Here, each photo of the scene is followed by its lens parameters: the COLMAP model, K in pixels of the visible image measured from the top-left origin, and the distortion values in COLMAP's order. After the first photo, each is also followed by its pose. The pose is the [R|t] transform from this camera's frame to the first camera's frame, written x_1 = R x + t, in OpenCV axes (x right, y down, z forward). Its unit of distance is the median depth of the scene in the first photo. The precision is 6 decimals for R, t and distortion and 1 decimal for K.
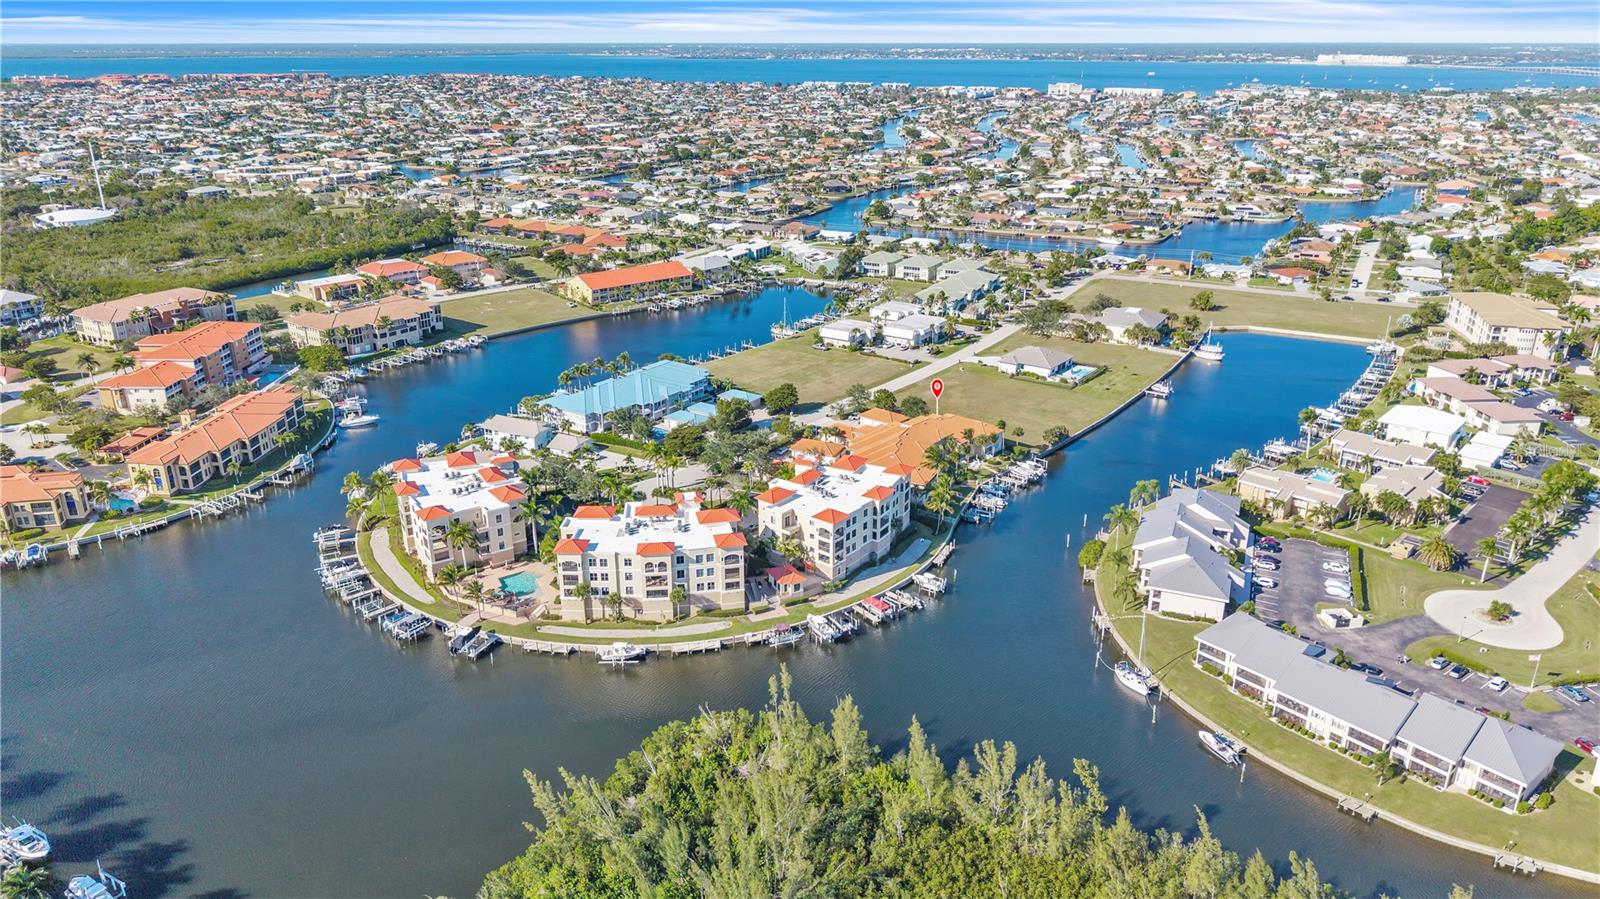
lens RADIAL K [[1095.1, 0, 795.9], [0, 1095.1, 451.7], [0, 0, 1]] dist [0.032133, -0.053516]
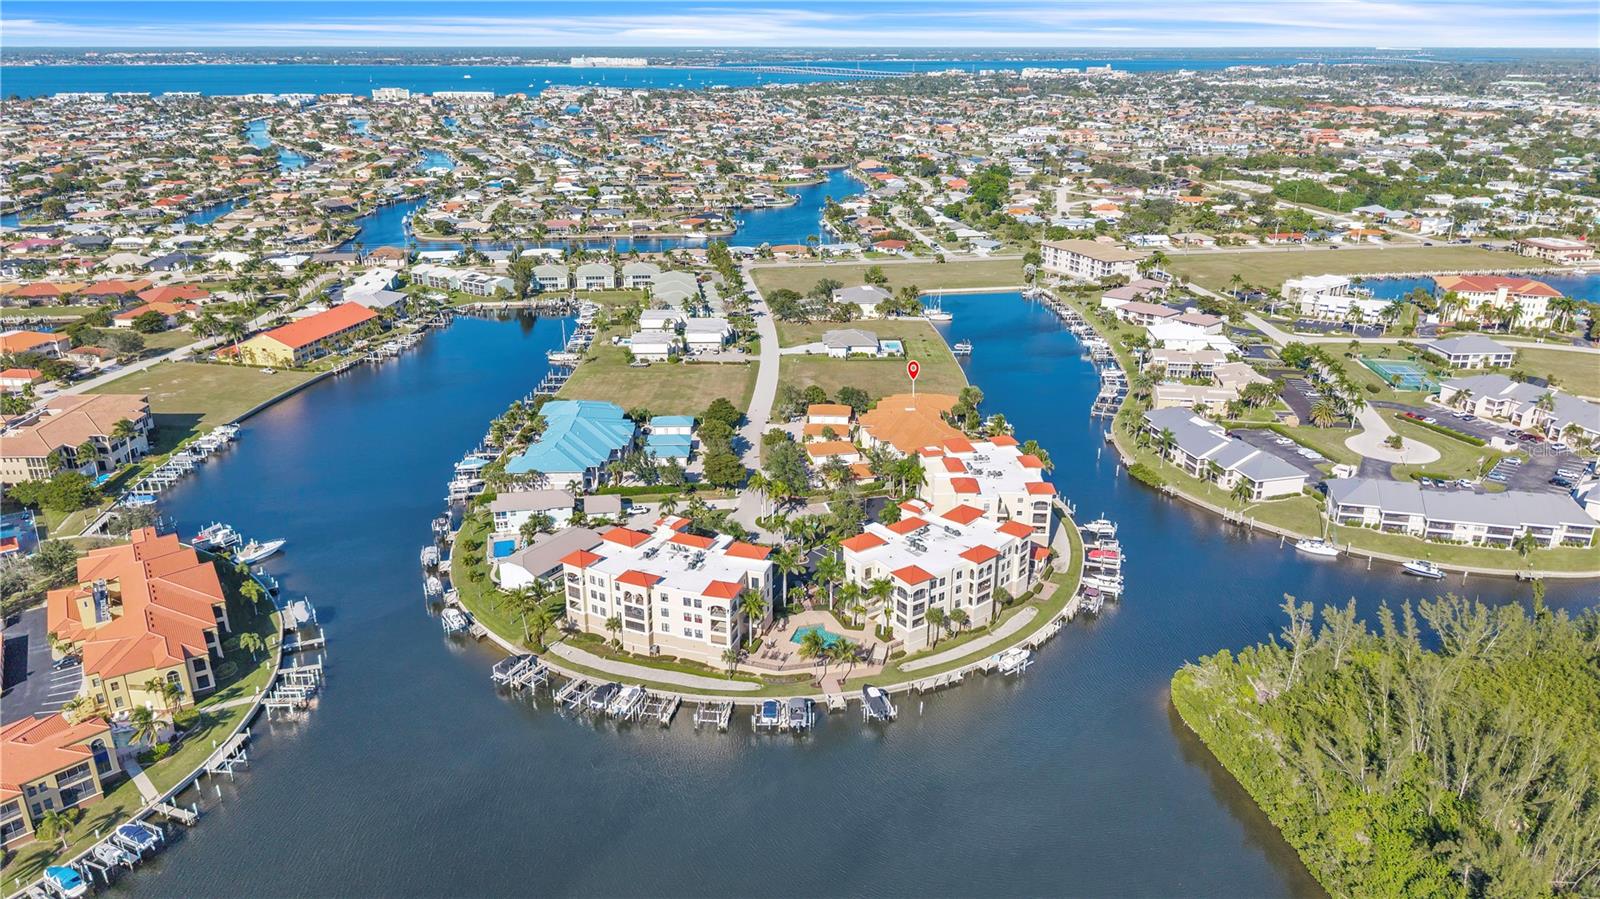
lens RADIAL K [[1095.1, 0, 795.9], [0, 1095.1, 451.7], [0, 0, 1]] dist [0.032133, -0.053516]
pose [[0.795448, -0.209101, 0.568805, -0.581979], [0.210637, 0.975465, 0.064030, -0.073216], [-0.568238, 0.068879, 0.819976, 0.192583]]
